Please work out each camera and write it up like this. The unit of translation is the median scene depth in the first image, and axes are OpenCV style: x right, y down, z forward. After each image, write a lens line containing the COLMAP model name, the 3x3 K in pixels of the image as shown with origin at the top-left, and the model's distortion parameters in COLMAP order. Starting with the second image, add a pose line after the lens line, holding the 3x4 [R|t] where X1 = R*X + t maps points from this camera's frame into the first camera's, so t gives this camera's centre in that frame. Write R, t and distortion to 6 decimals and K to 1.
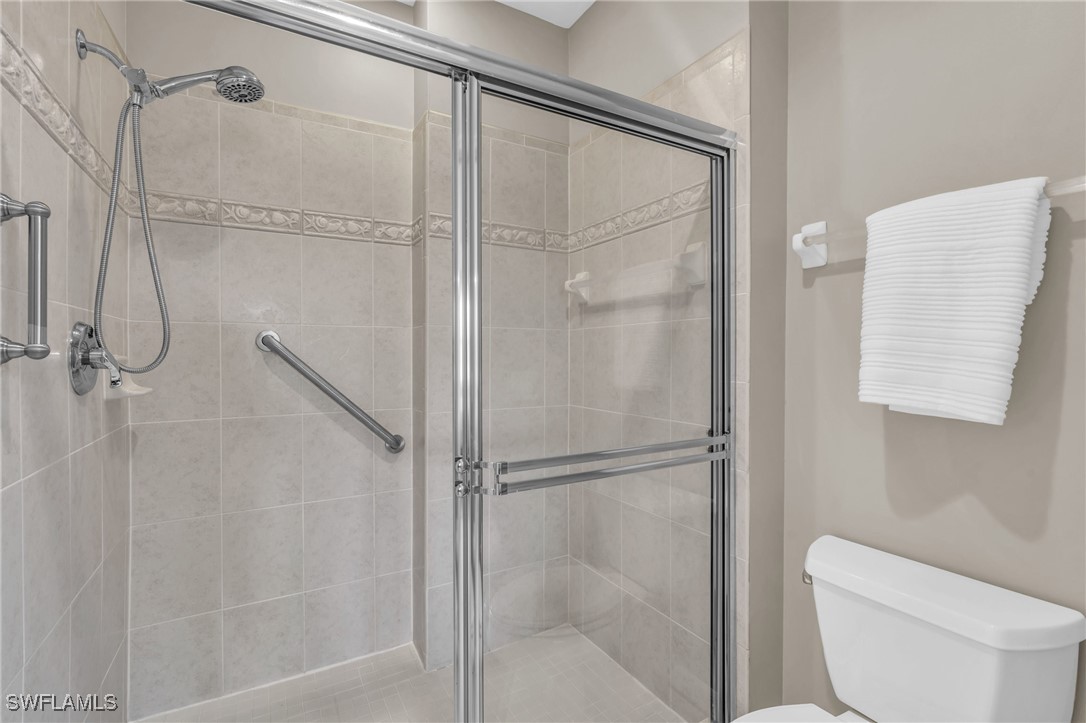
lens RADIAL K [[496.6, 0, 543.0], [0, 496.6, 361.5], [0, 0, 1]] dist [-0.023098, -0.000278]
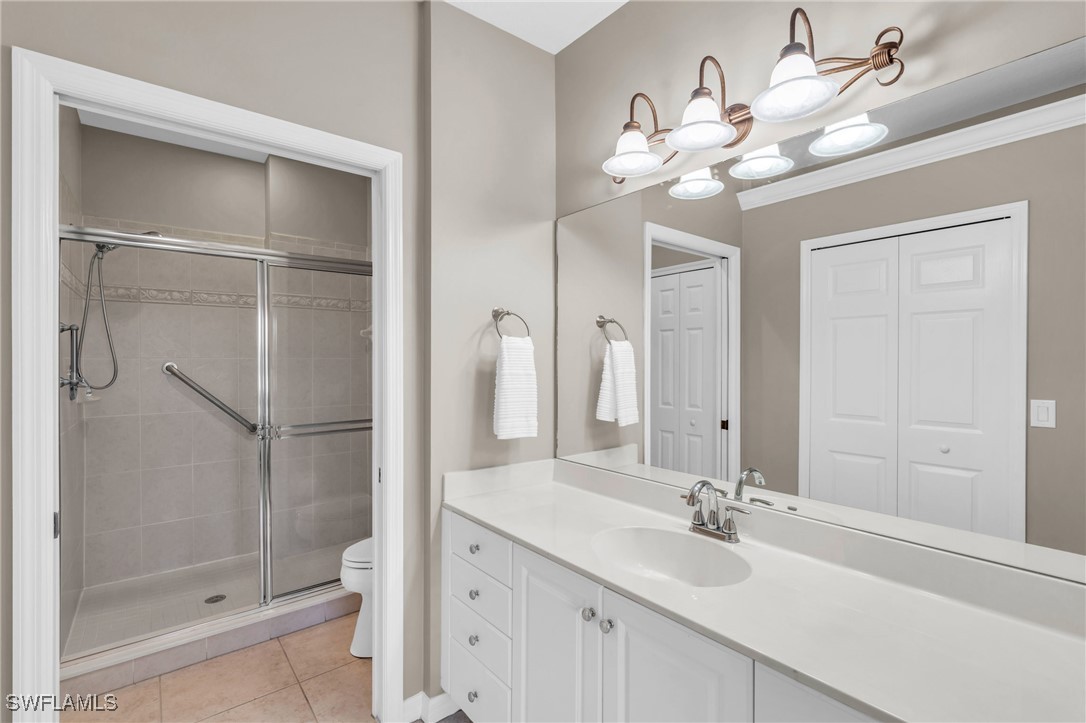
lens RADIAL K [[496.6, 0, 543.0], [0, 496.6, 361.5], [0, 0, 1]] dist [-0.023098, -0.000278]
pose [[0.987888, -0.006023, 0.155051, 0.442767], [0.007038, 0.999957, -0.005997, -0.045830], [-0.155008, 0.007016, 0.987888, -0.851203]]
